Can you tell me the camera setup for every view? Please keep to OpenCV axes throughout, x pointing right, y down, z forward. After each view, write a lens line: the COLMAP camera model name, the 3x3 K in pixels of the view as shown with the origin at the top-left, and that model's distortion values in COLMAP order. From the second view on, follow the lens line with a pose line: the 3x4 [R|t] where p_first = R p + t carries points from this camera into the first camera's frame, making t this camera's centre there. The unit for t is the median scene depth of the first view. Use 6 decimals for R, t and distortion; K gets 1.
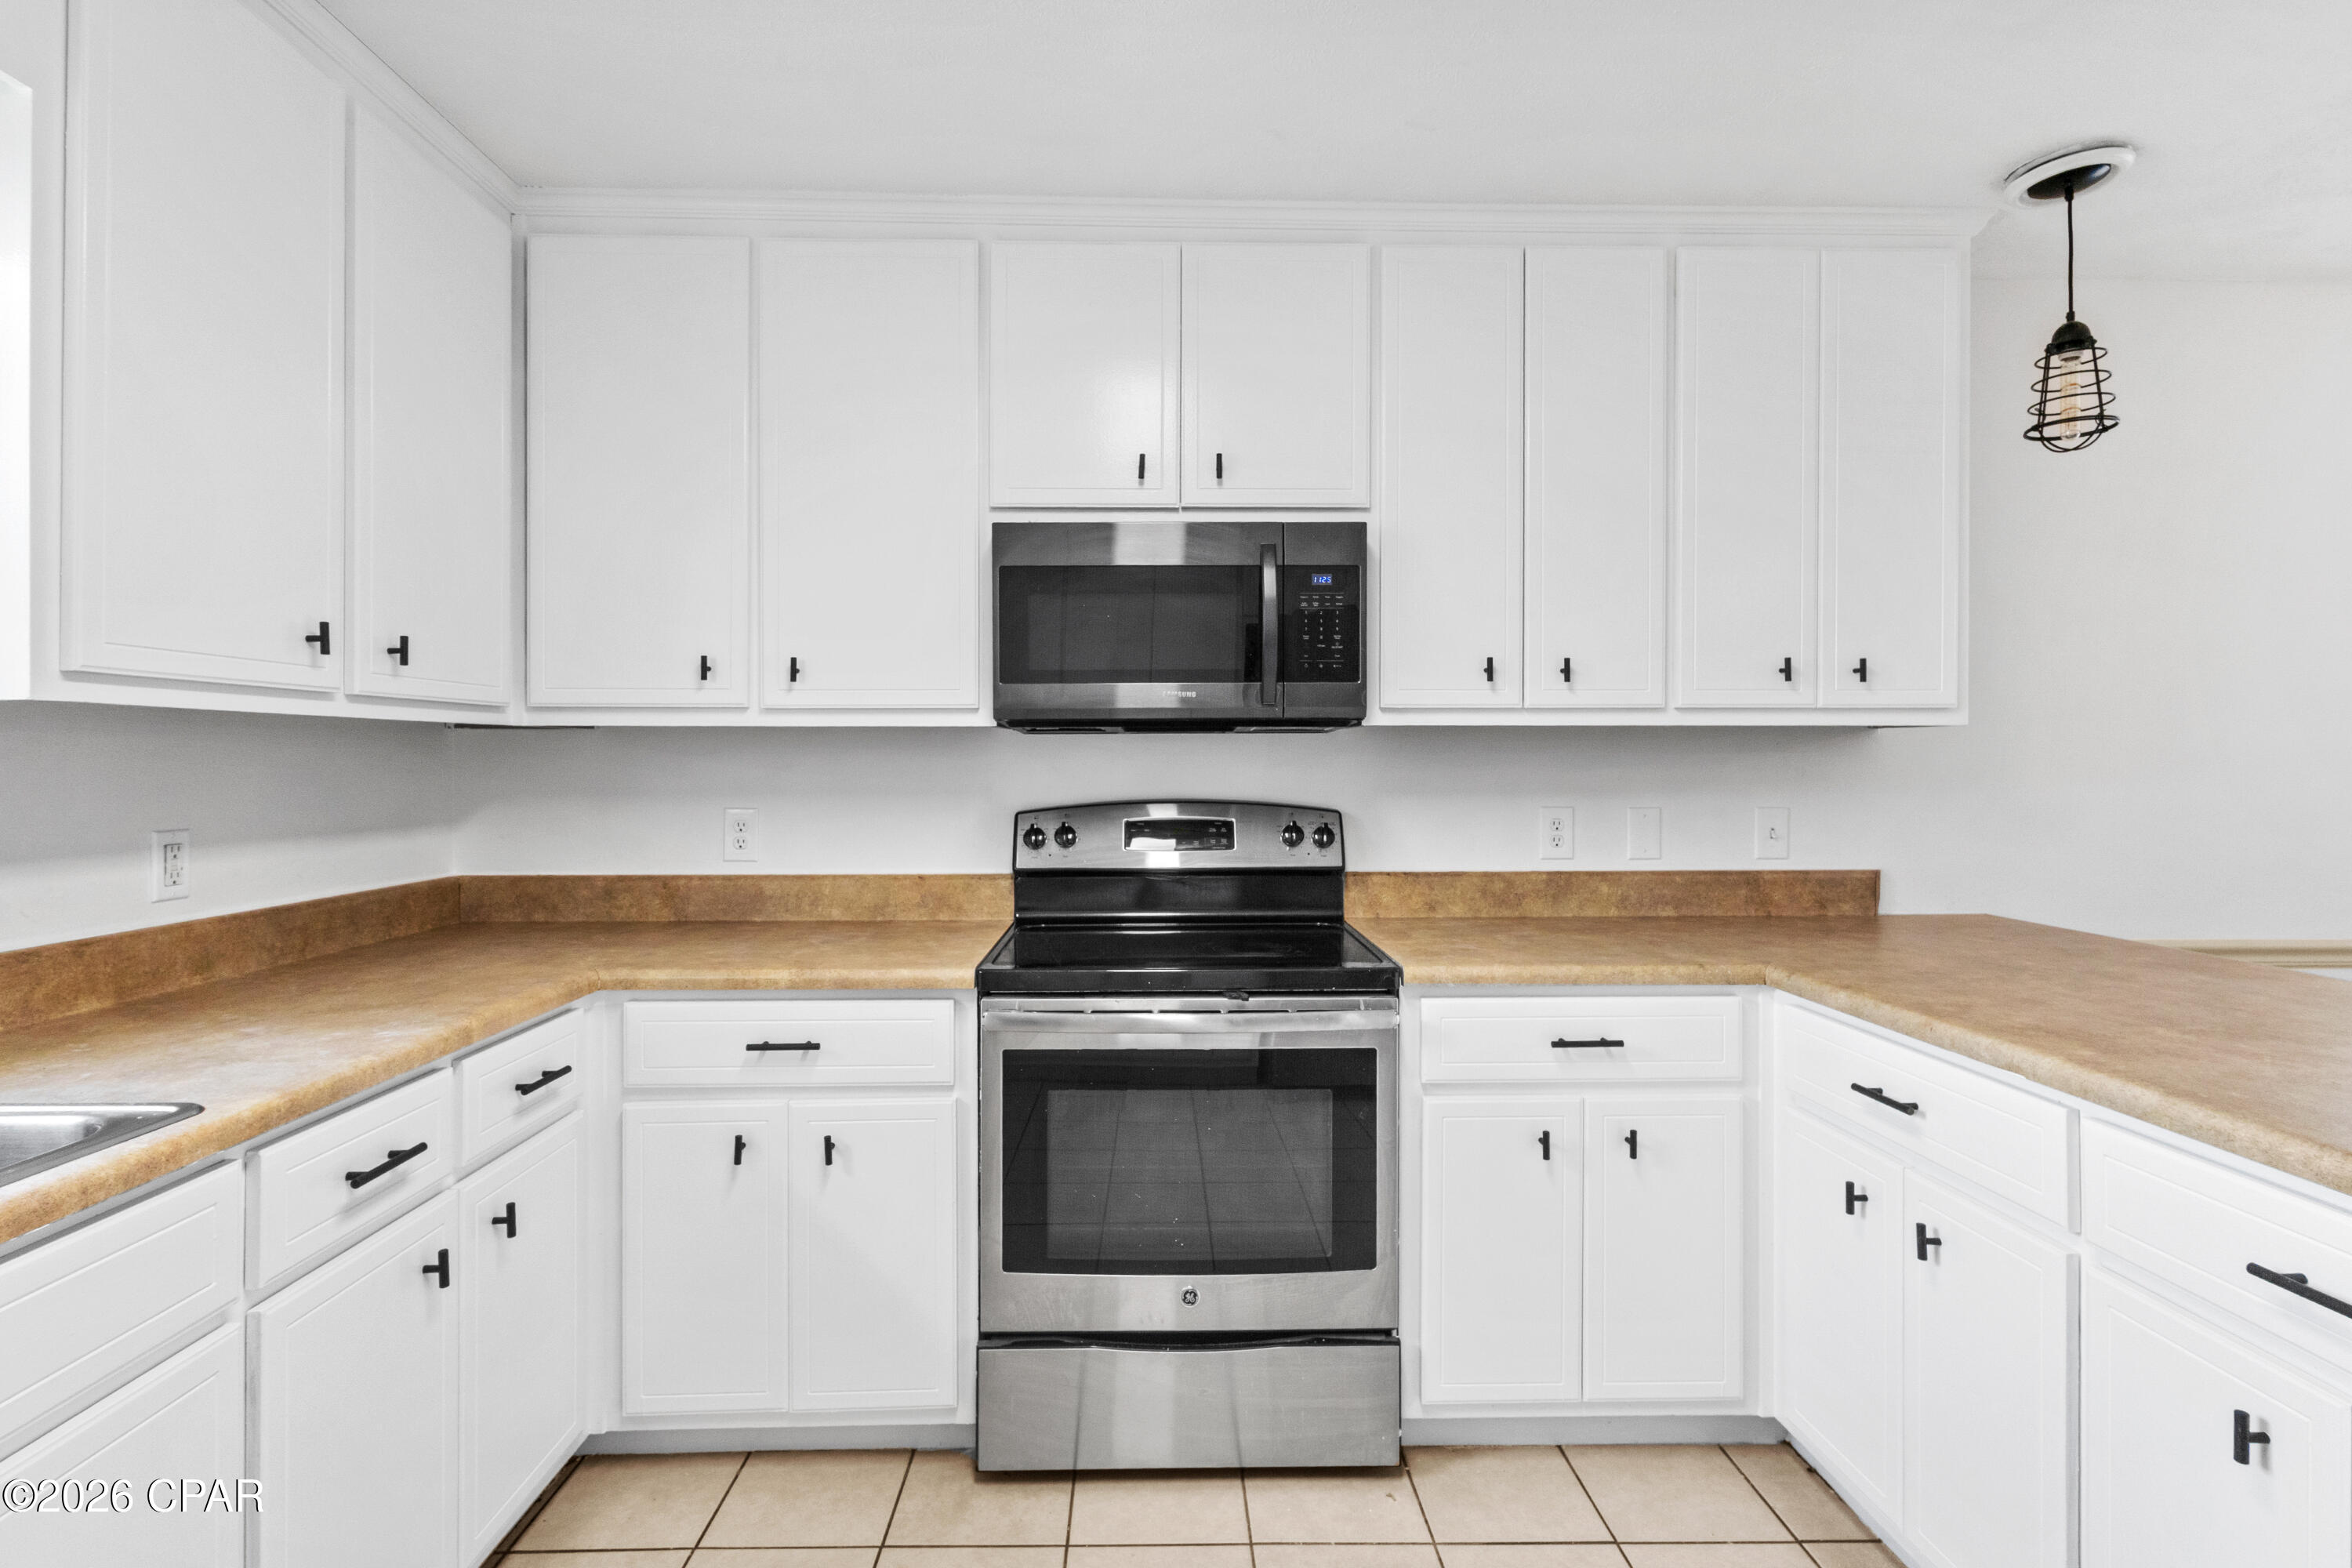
lens RADIAL K [[1128.4, 0, 1167.8], [0, 1128.4, 748.2], [0, 0, 1]] dist [0.003717, 0.000960]
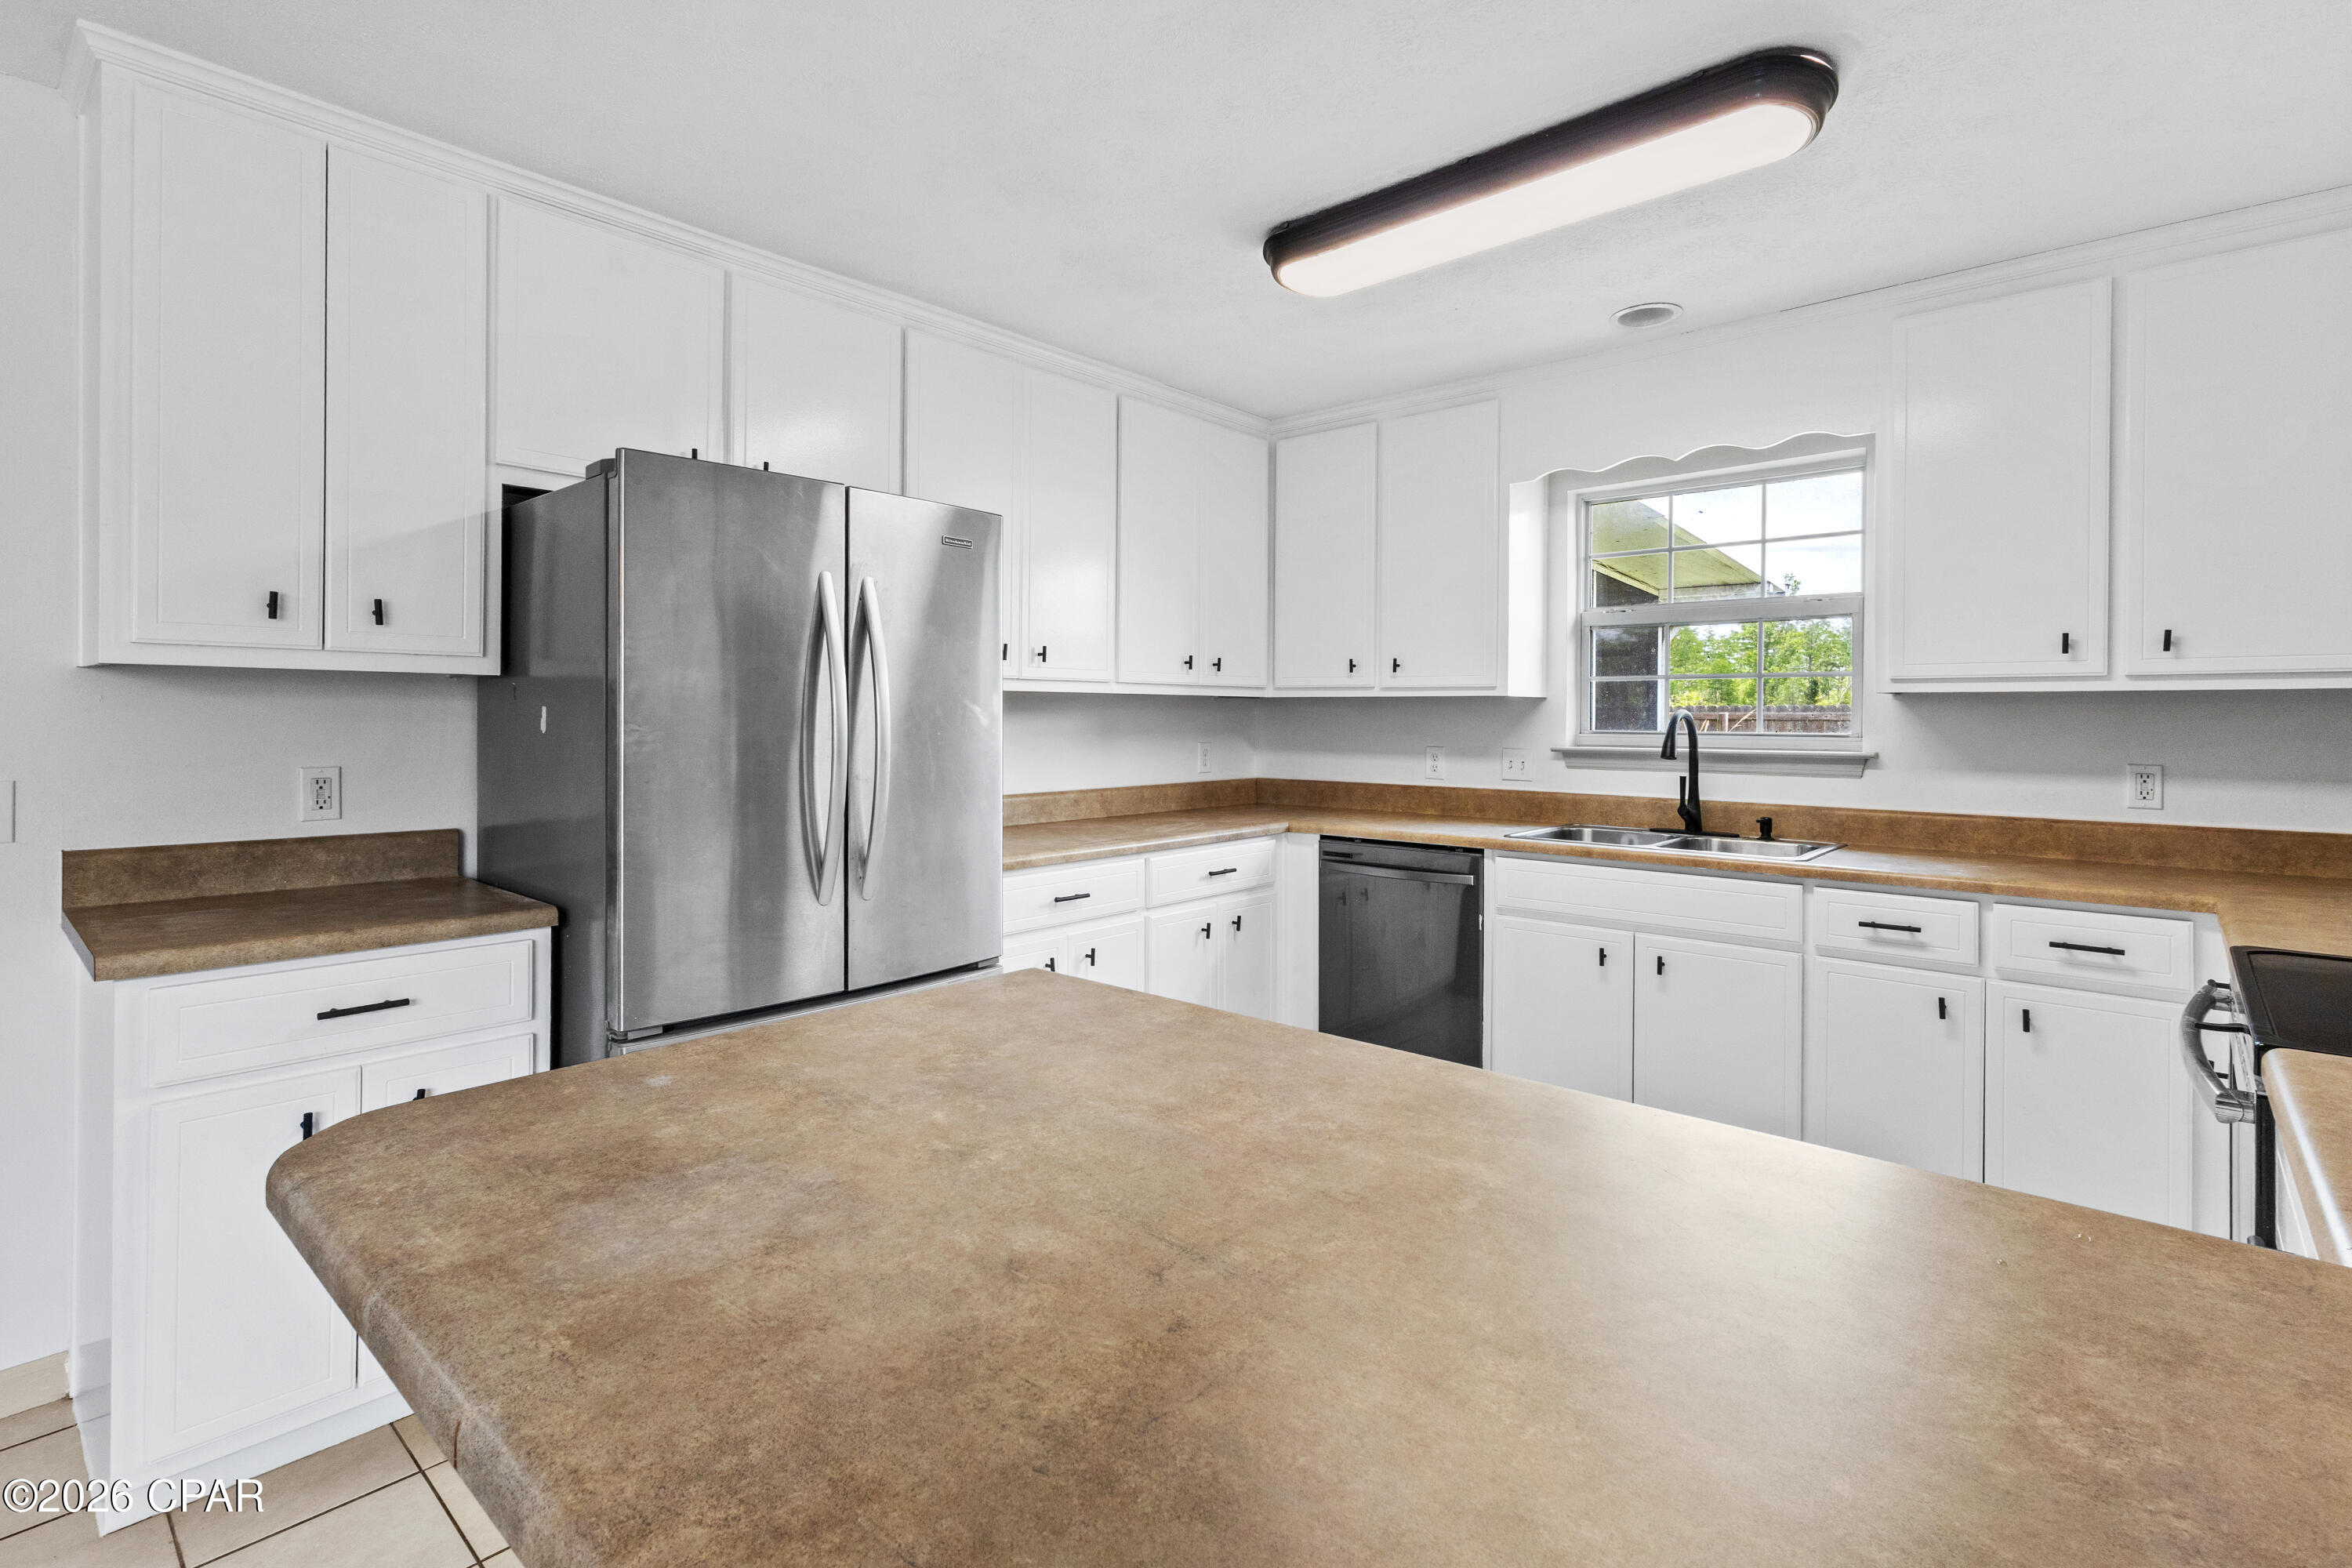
lens RADIAL K [[1108.1, 0, 1169.2], [0, 1108.1, 721.6], [0, 0, 1]] dist [0.002067, 0.000274]
pose [[-0.682099, -0.001511, -0.731259, 0.973383], [0.001566, 0.999993, -0.003526, 0.012751], [0.731258, -0.003550, -0.682091, 0.873782]]
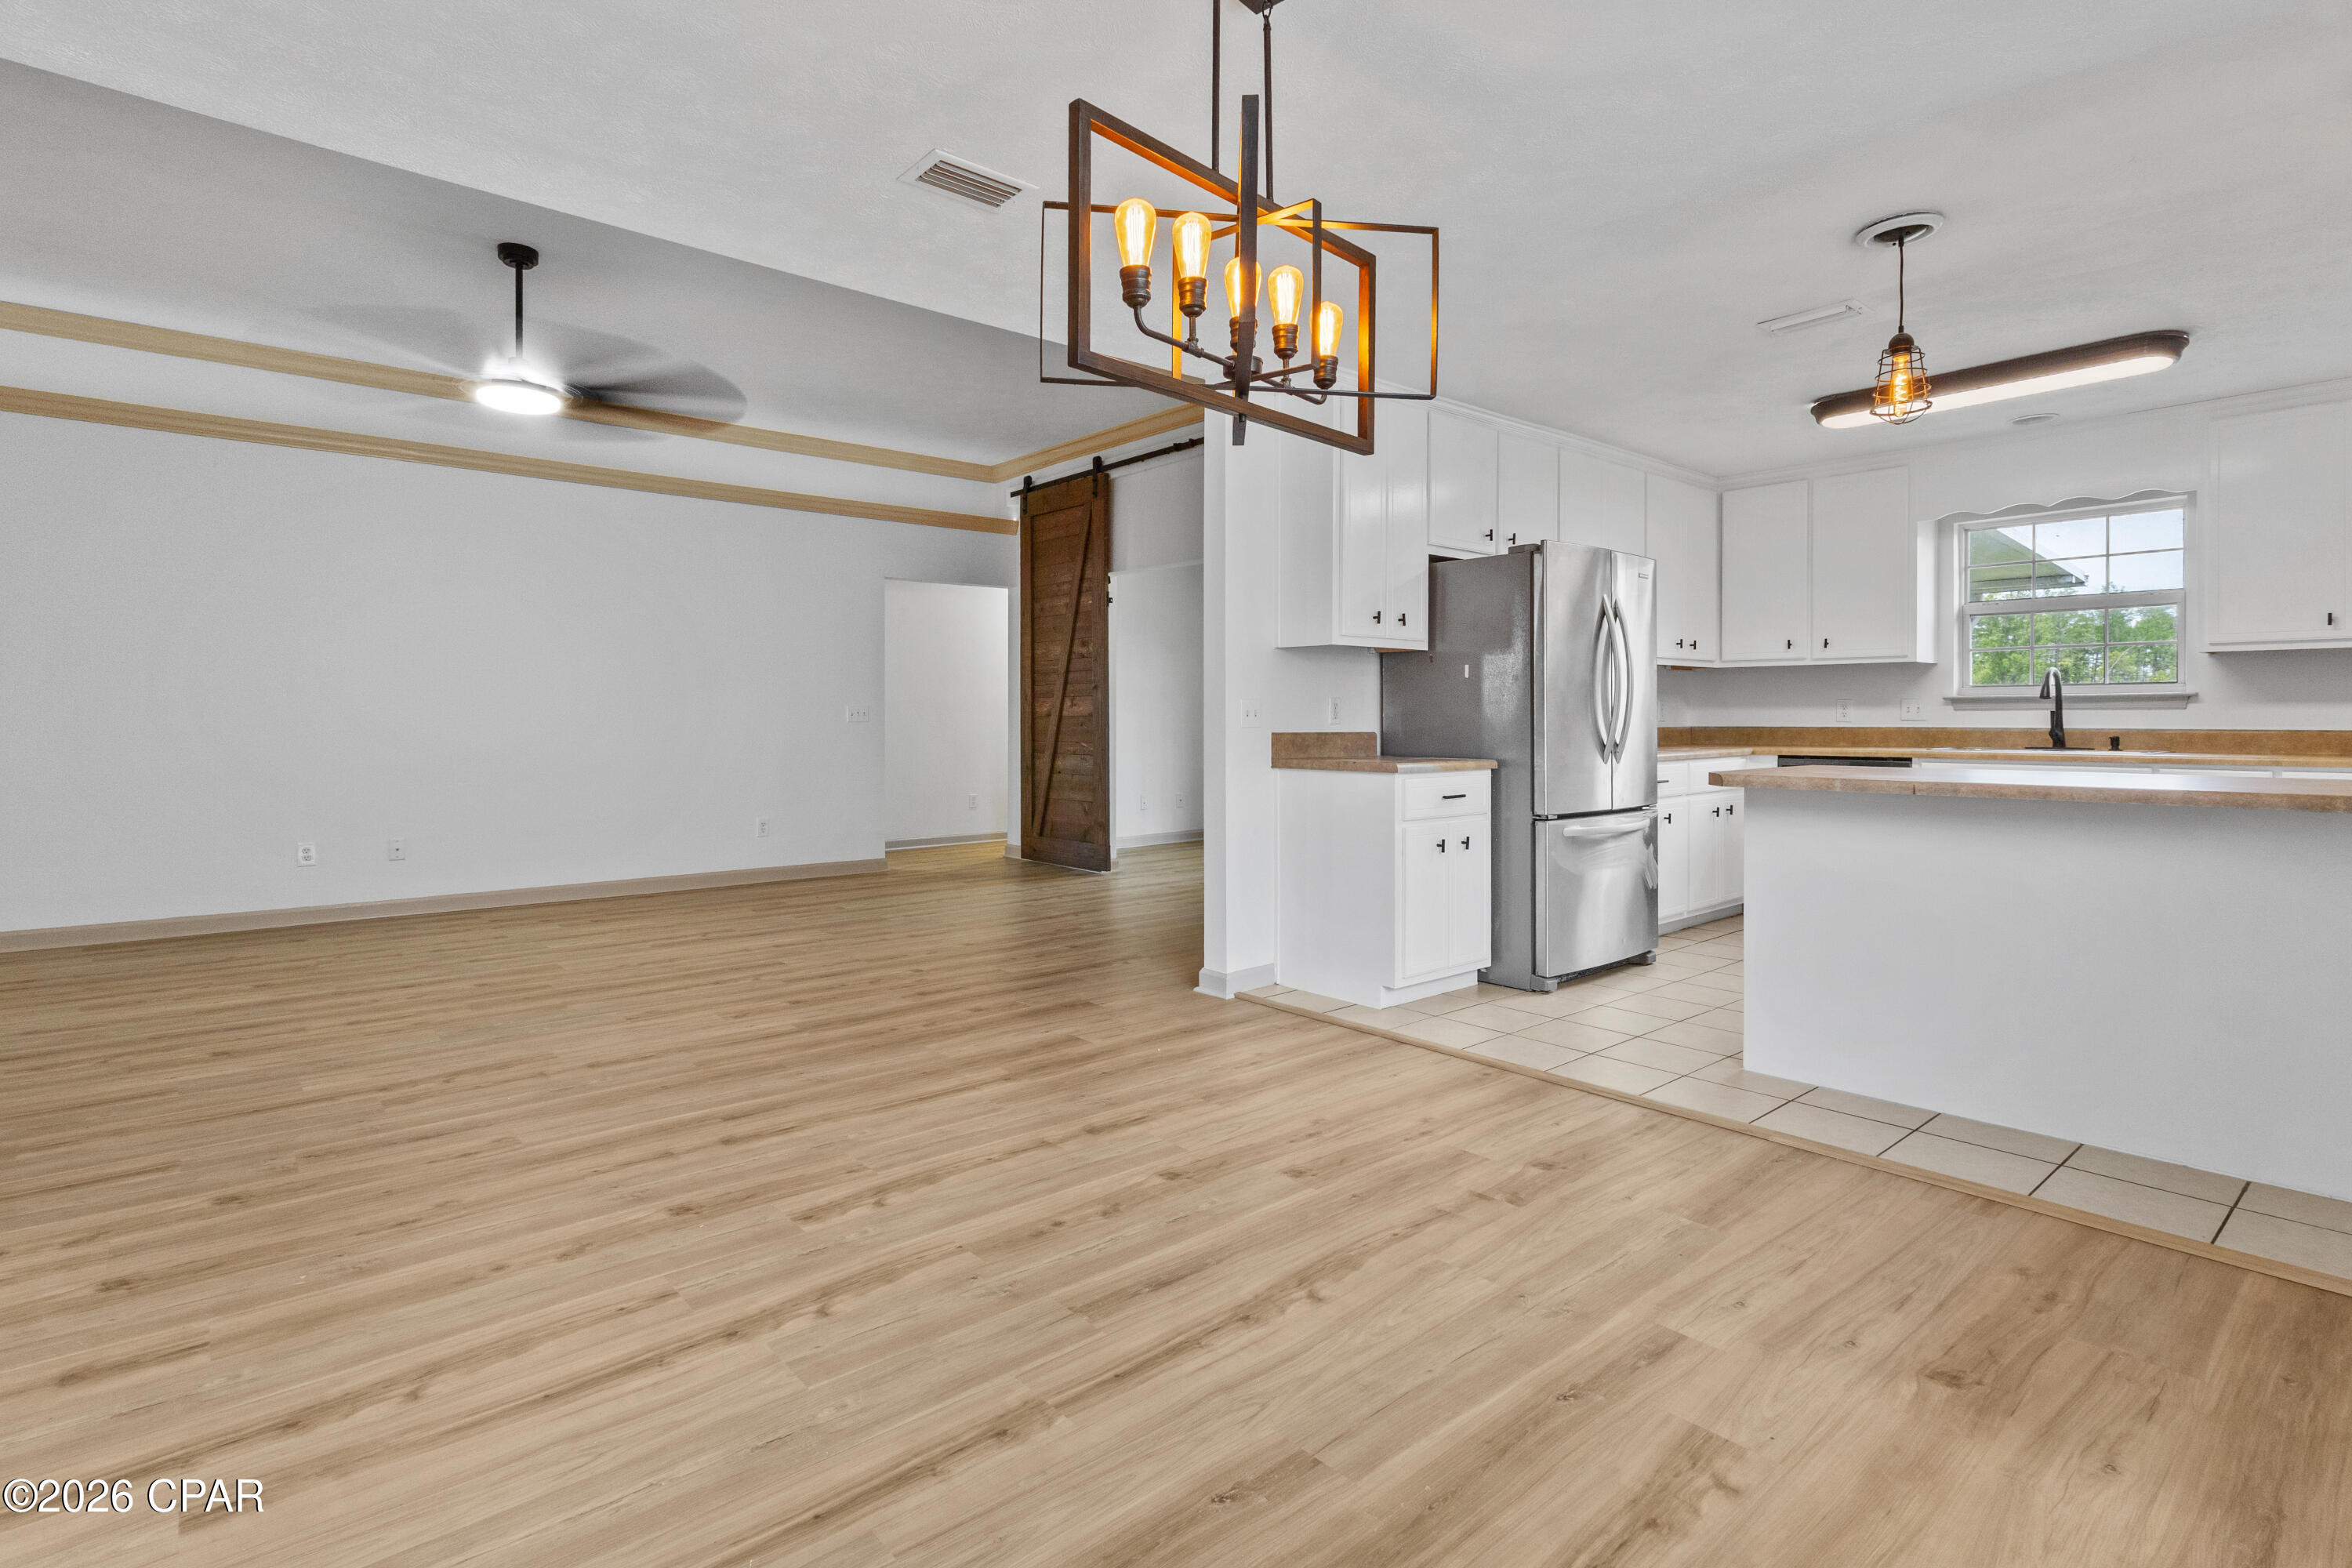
lens RADIAL K [[1135.7, 0, 1135.7], [0, 1135.7, 726.0], [0, 0, 1]] dist [-0.001909, -0.000588]
pose [[-0.785845, 0.005373, -0.618401, 2.385042], [0.007743, 0.999969, -0.001150, 0.103976], [0.618375, -0.005692, -0.785862, 1.035224]]
